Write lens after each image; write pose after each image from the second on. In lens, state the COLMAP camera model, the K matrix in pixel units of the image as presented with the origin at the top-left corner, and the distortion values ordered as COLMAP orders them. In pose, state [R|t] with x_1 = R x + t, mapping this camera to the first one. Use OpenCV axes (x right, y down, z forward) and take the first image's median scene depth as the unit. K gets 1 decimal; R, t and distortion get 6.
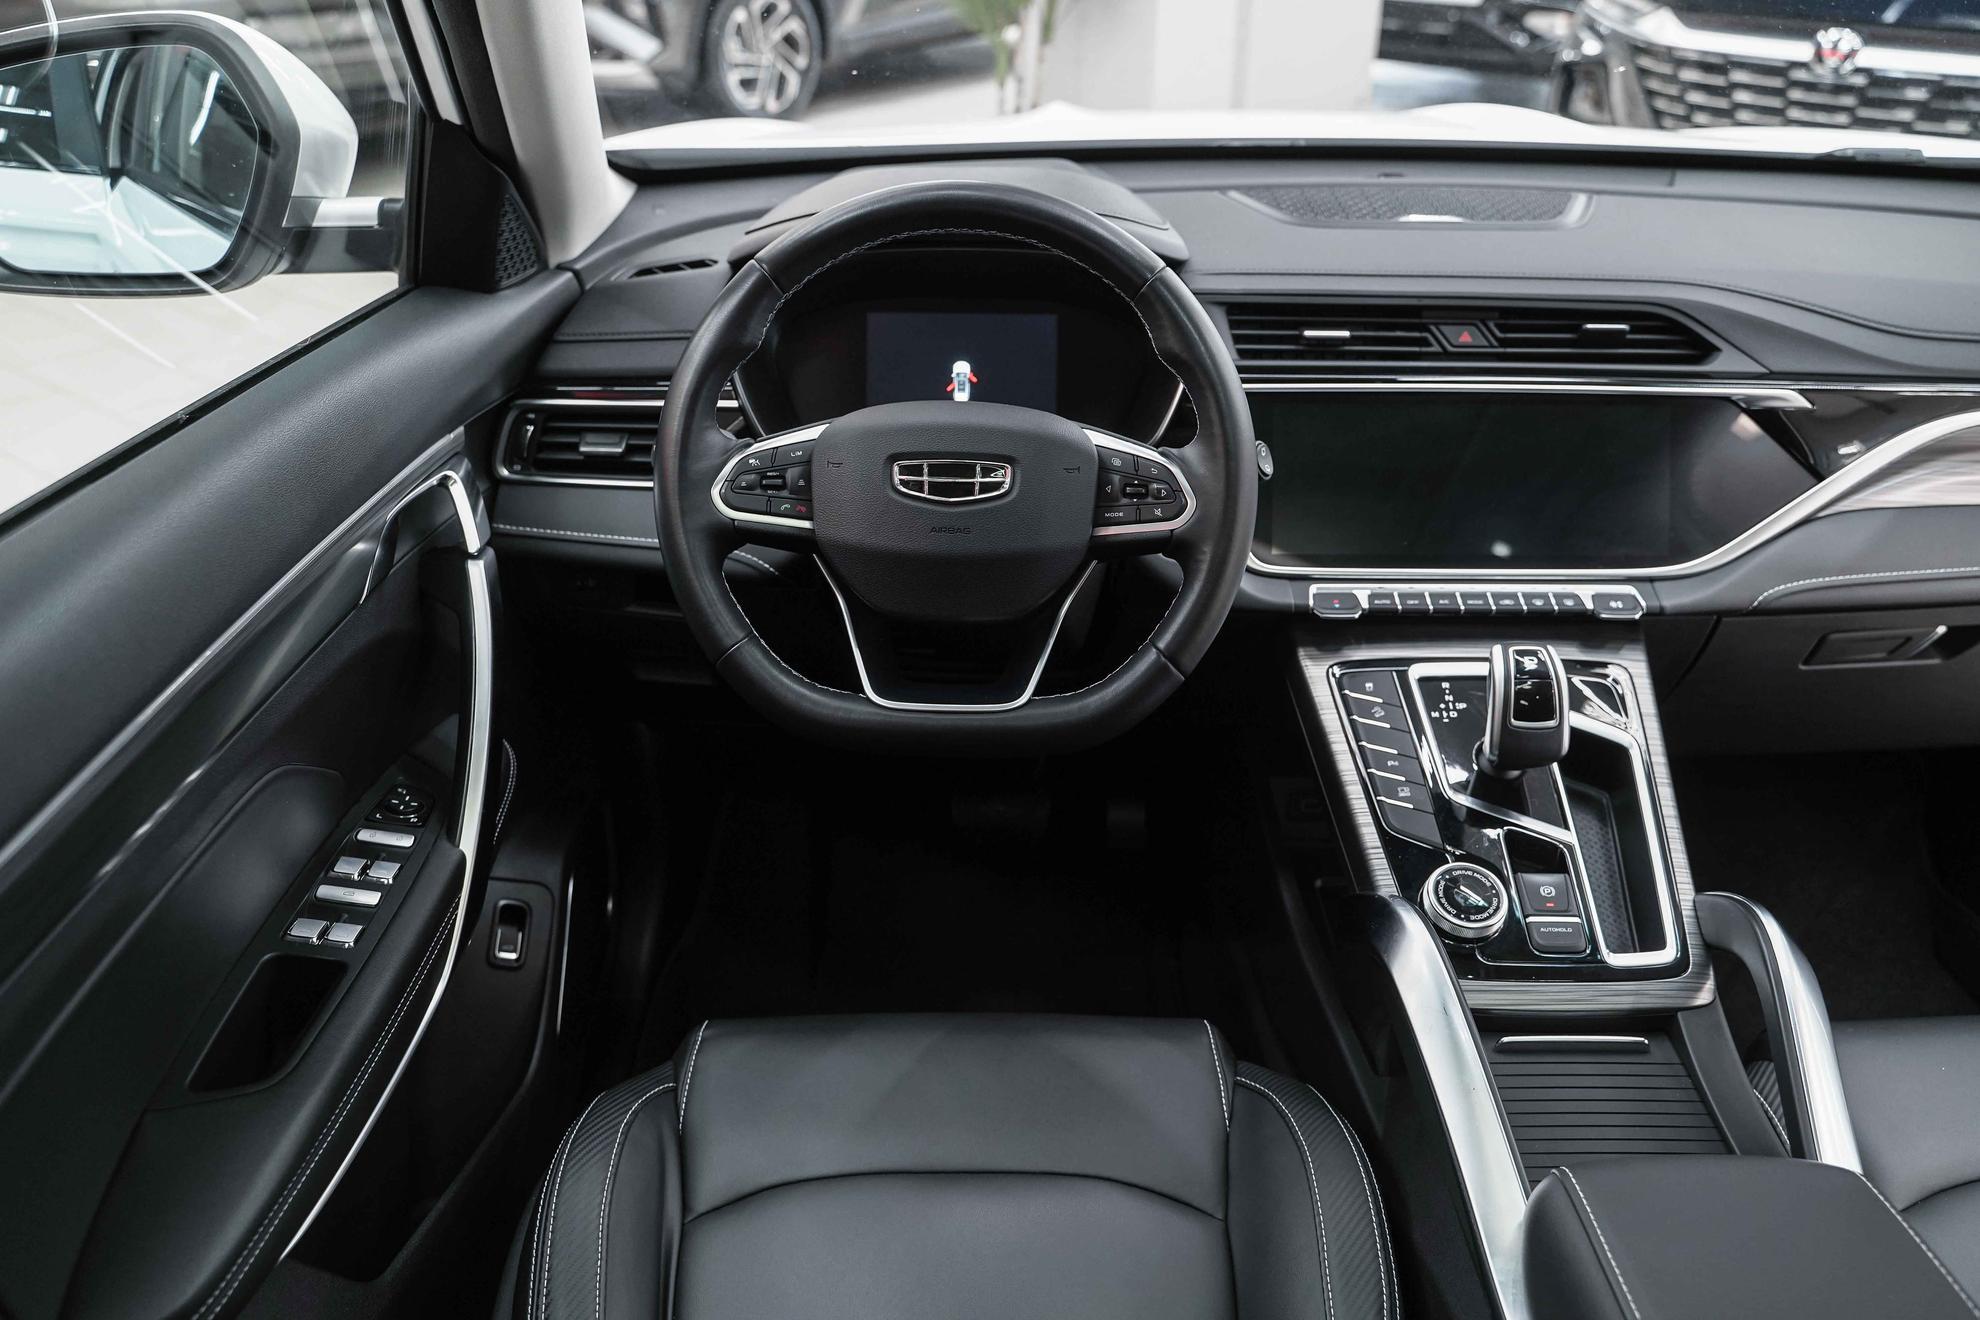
lens RADIAL K [[1574.8, 0, 996.8], [0, 1574.8, 657.9], [0, 0, 1]] dist [-0.006513, 0.003633]
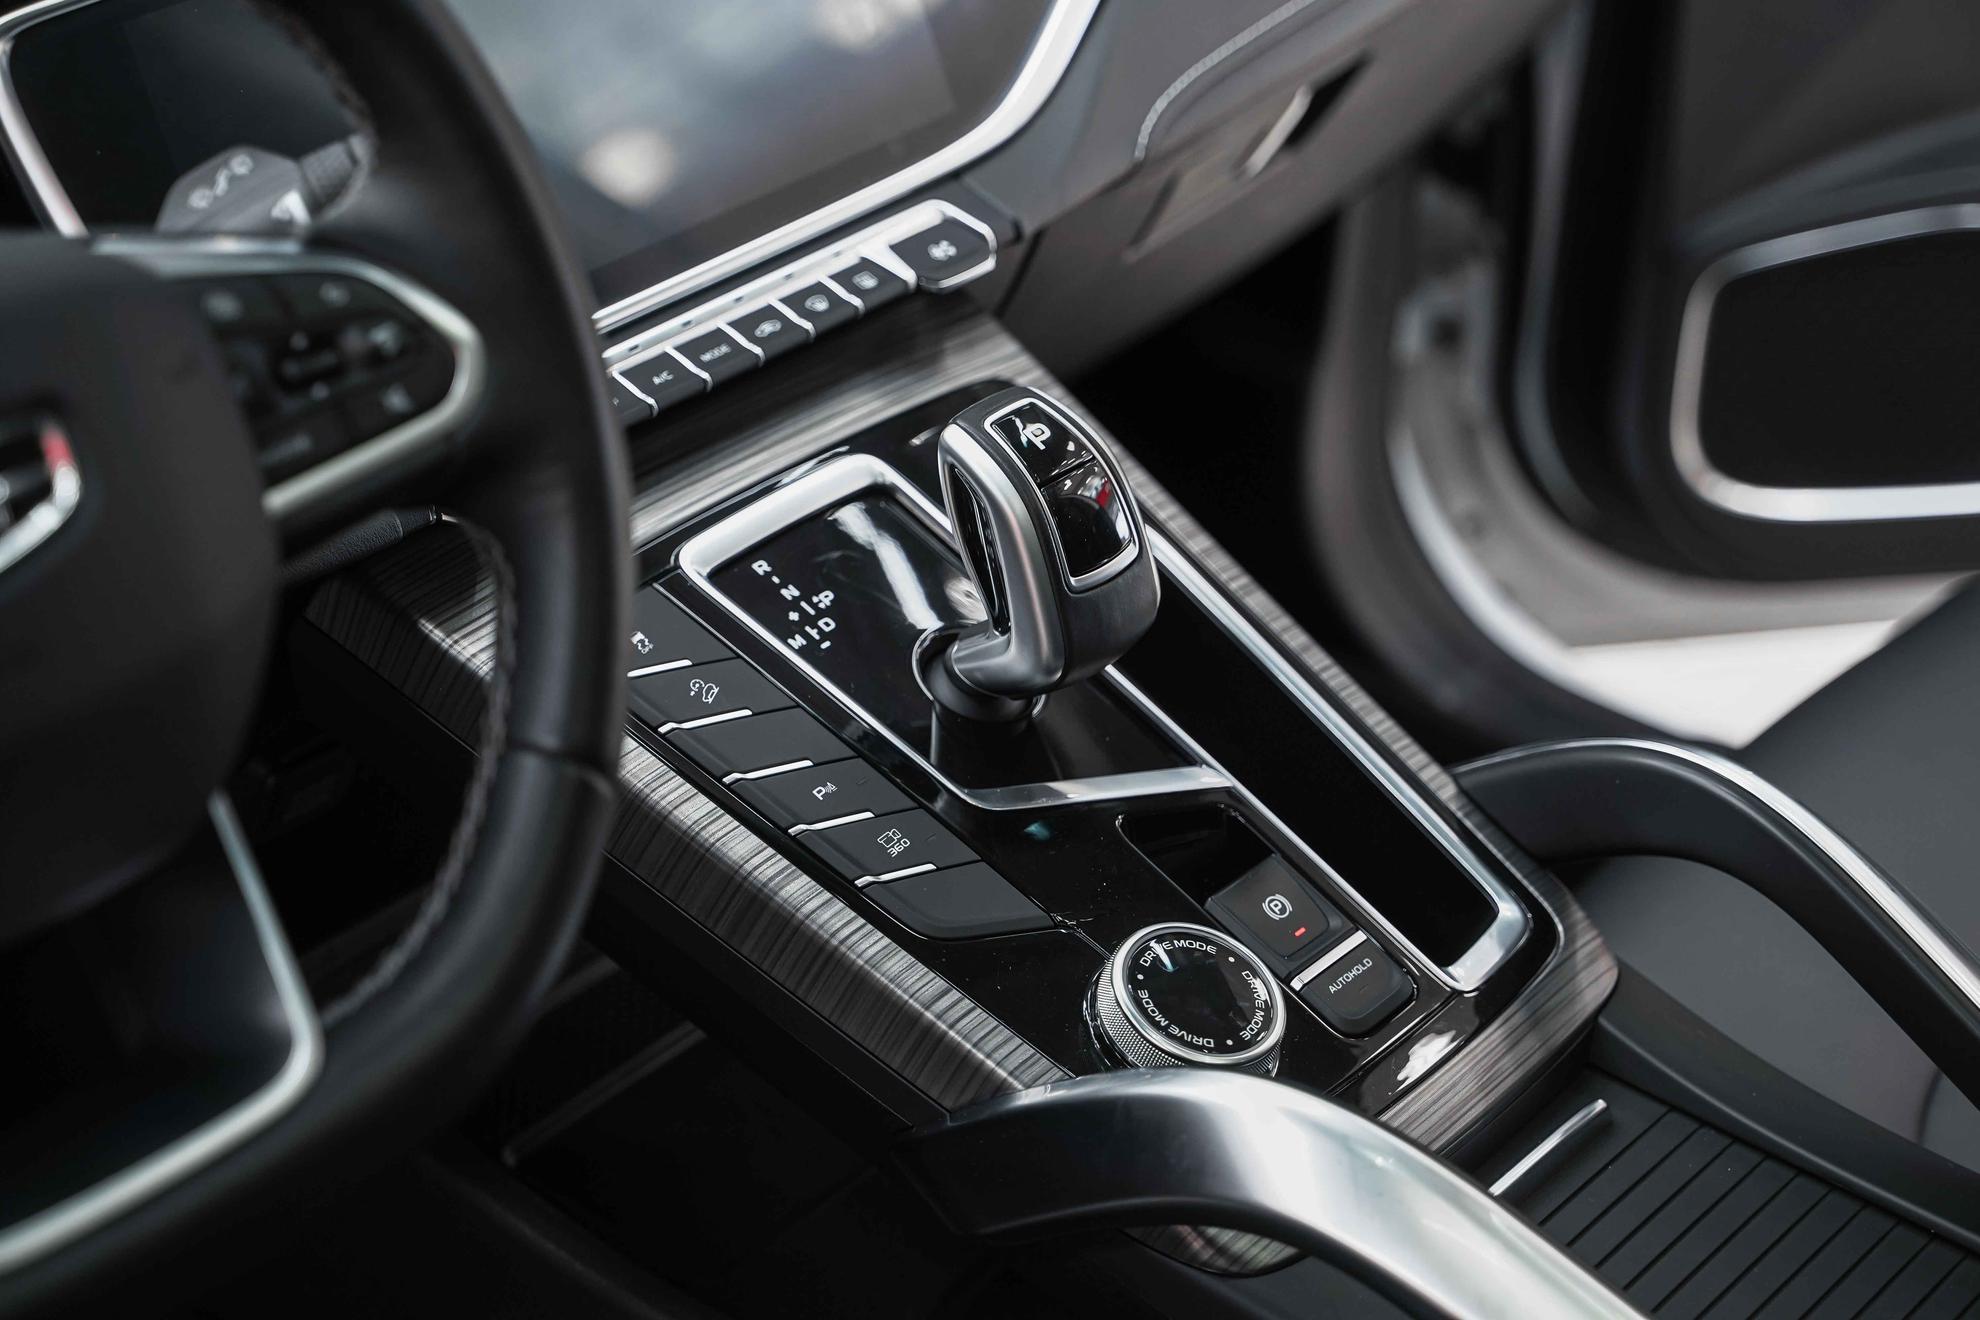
lens RADIAL K [[3695.5, 0, 990.0], [0, 3695.5, 660.0], [0, 0, 1]] dist [-0.043227, 0.191042]
pose [[0.636561, -0.384859, 0.668337, -0.320295], [0.331939, 0.918936, 0.213008, -0.142122], [-0.696137, 0.086255, 0.712708, 0.272875]]
